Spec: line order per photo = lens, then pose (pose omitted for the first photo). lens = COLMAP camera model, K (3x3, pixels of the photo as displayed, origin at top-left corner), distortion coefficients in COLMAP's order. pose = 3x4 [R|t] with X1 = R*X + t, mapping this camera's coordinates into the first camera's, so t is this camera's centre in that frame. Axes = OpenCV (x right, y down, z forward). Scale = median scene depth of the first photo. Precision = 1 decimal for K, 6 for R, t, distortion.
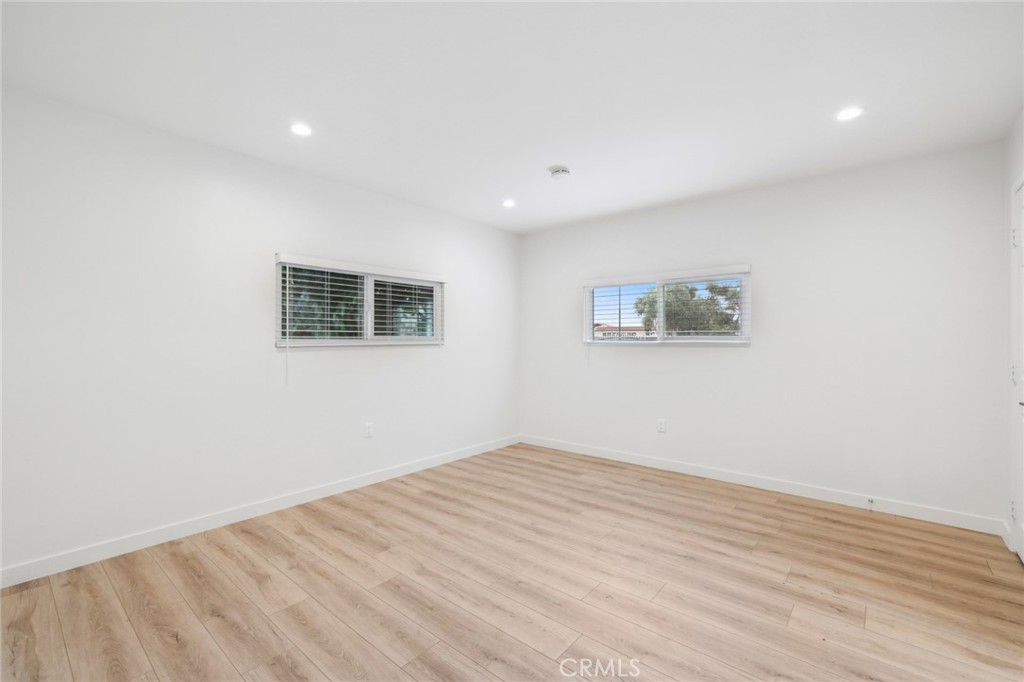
lens RADIAL K [[441.5, 0, 513.0], [0, 441.5, 340.1], [0, 0, 1]] dist [-0.001967, 0.001793]
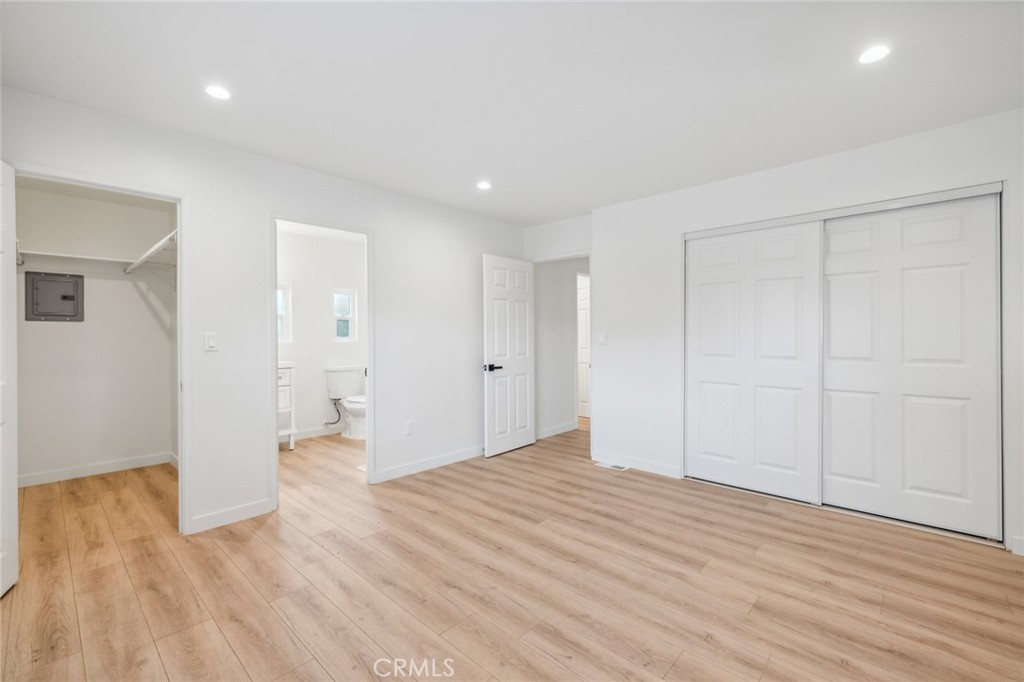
lens RADIAL K [[441.5, 0, 511.0], [0, 441.5, 338.7], [0, 0, 1]] dist [-0.001967, 0.001793]
pose [[-0.998830, 0.004642, 0.048127, 0.110489], [0.004857, 0.999979, 0.004343, 0.001219], [-0.048106, 0.004572, -0.998832, 1.951483]]
